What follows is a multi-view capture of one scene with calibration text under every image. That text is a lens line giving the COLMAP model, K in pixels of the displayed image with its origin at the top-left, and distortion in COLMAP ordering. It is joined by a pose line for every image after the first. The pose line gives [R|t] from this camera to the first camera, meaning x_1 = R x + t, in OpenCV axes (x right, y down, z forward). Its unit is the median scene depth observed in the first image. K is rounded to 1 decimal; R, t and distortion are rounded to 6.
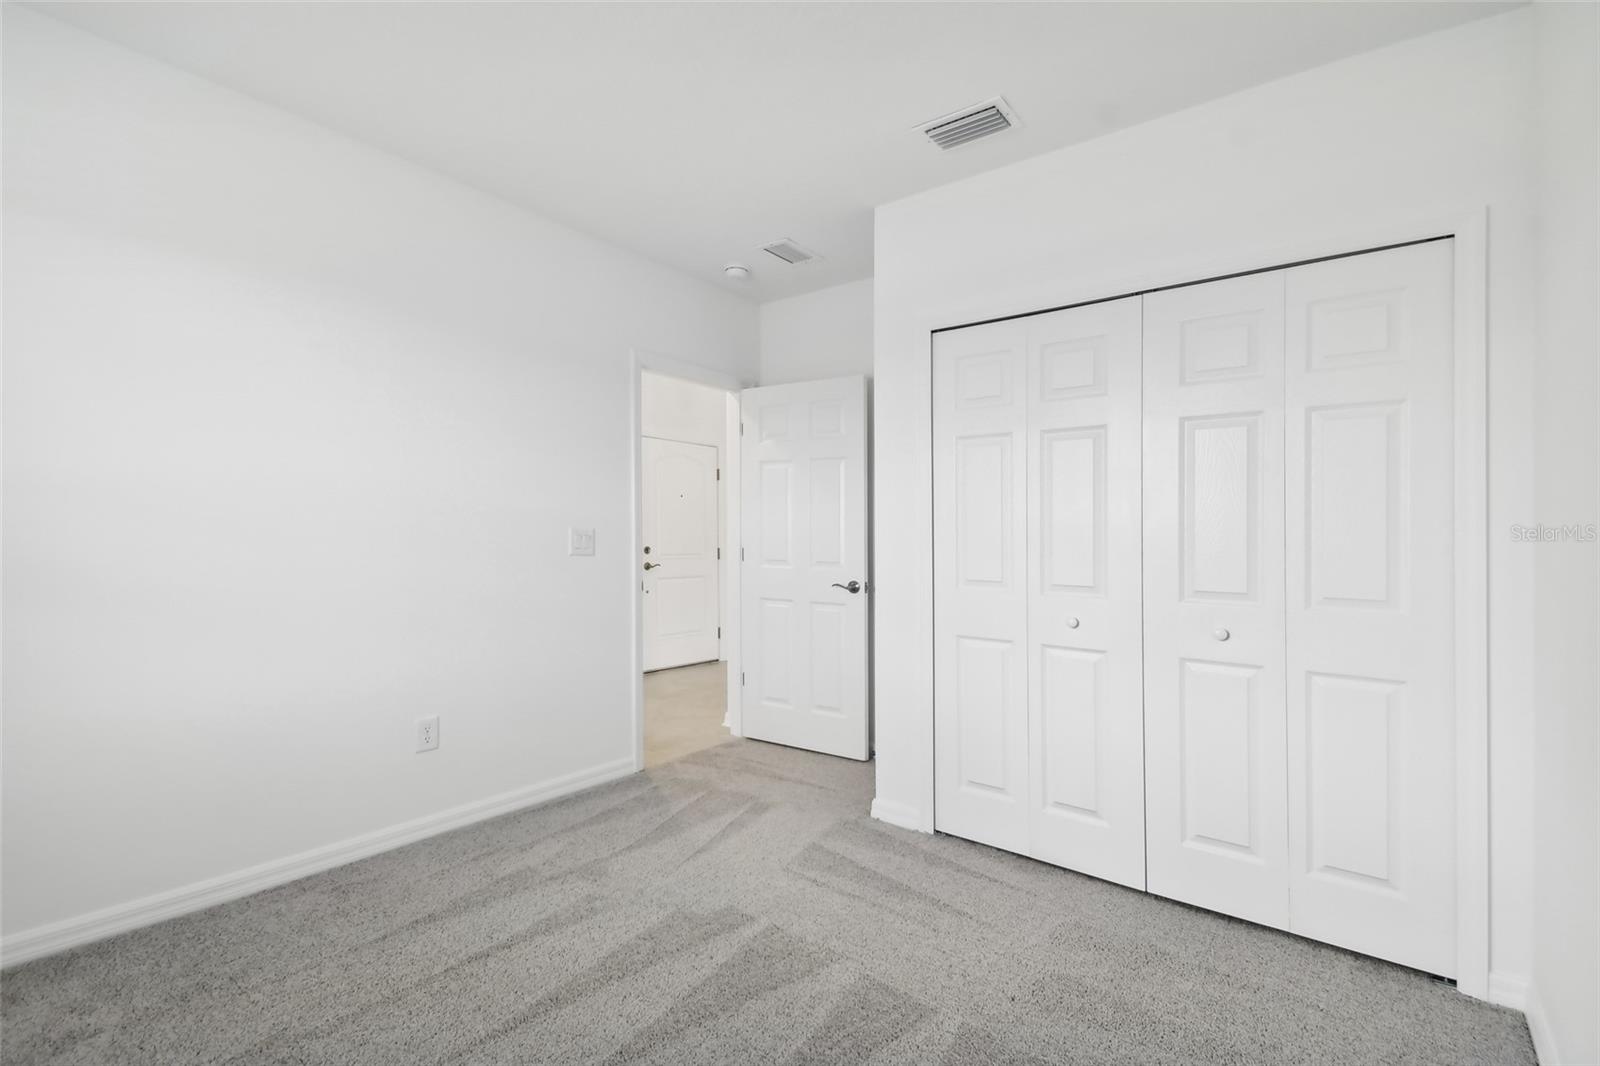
lens RADIAL K [[701.1, 0, 800.0], [0, 701.1, 533.0], [0, 0, 1]] dist [0.002763, -0.000075]
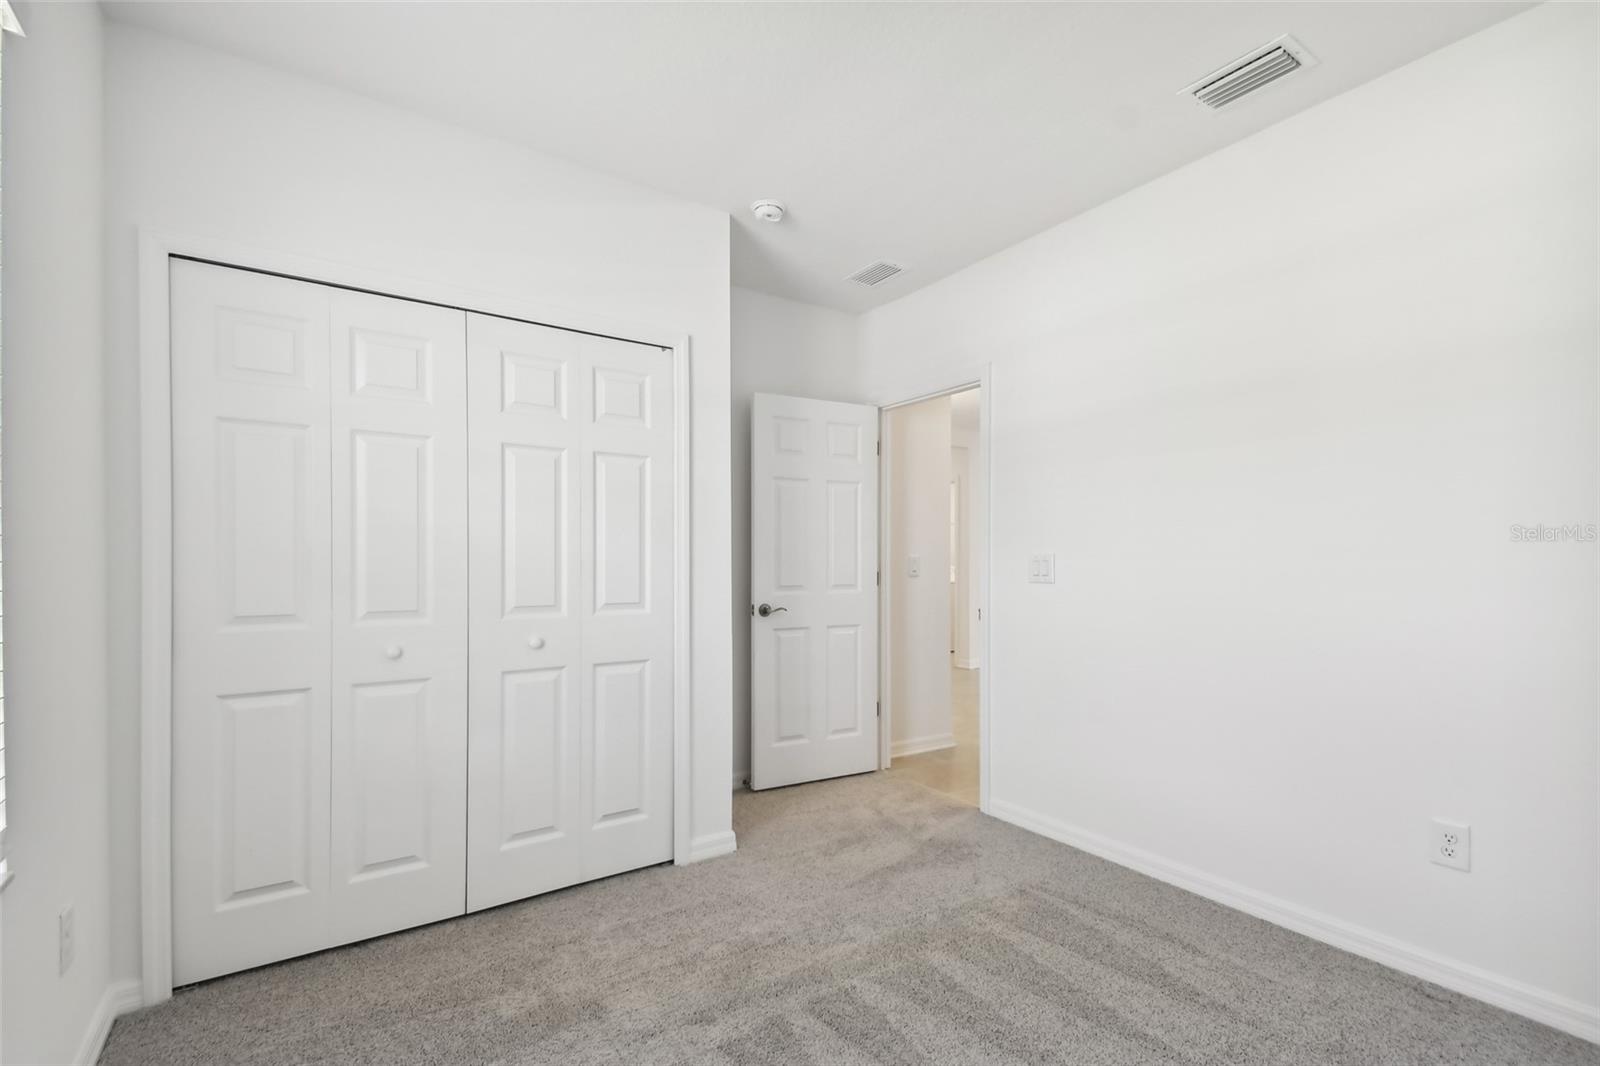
lens RADIAL K [[704.8, 0, 799.2], [0, 704.8, 560.5], [0, 0, 1]] dist [0.027154, -0.015316]
pose [[0.313872, -0.012563, 0.949382, -0.314245], [-0.000402, 0.999911, 0.013365, -0.003160], [-0.949465, -0.004577, 0.313839, 0.240162]]
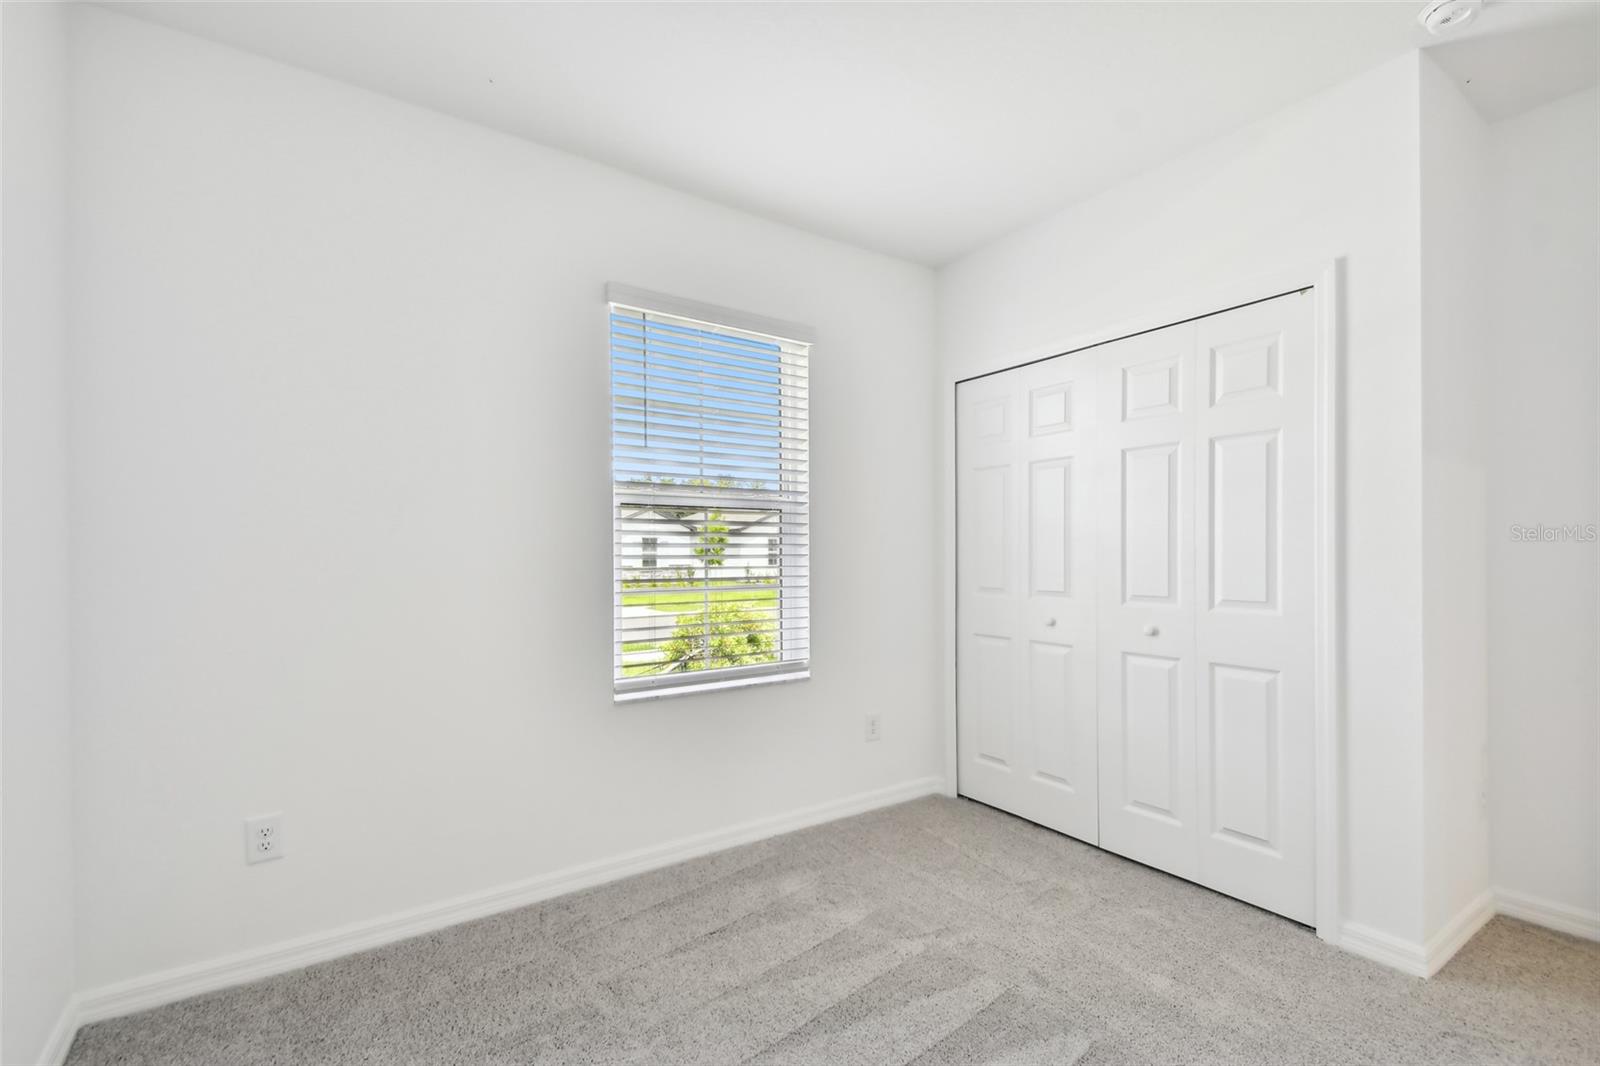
lens RADIAL K [[703.3, 0, 792.7], [0, 703.3, 549.9], [0, 0, 1]] dist [0.028202, -0.020312]
pose [[0.944668, -0.018396, -0.327513, 0.407518], [0.017488, 0.999831, -0.005717, 0.002139], [0.327563, -0.000327, 0.944829, -0.316720]]
